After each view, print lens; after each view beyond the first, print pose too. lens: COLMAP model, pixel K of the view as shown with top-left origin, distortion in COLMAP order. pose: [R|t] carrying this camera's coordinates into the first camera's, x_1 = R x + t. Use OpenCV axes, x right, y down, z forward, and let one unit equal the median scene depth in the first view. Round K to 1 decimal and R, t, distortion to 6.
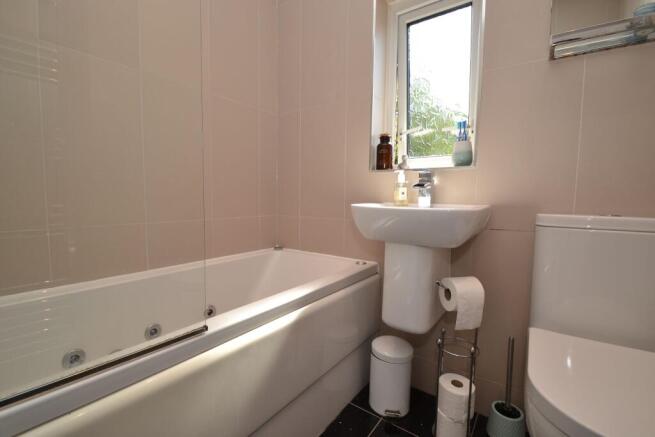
lens RADIAL K [[284.4, 0, 327.5], [0, 284.4, 218.5], [0, 0, 1]] dist [0.001324, 0.000242]
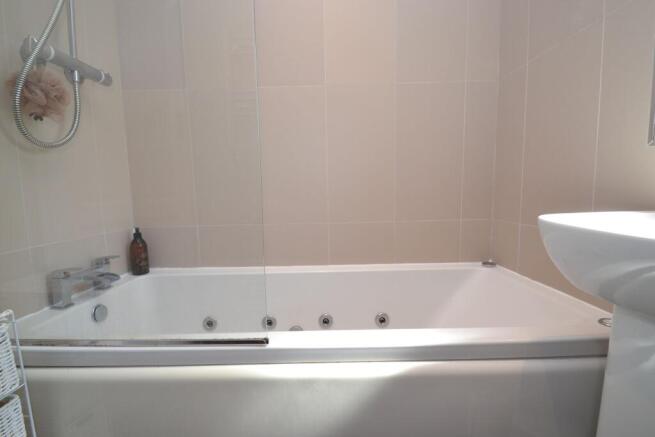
lens RADIAL K [[284.4, 0, 327.5], [0, 284.4, 218.5], [0, 0, 1]] dist [0.001324, 0.000242]
pose [[0.617056, 0.042791, -0.785755, 0.289649], [-0.041609, 0.998898, 0.021723, -0.026292], [0.785818, 0.019290, 0.618157, 0.423641]]
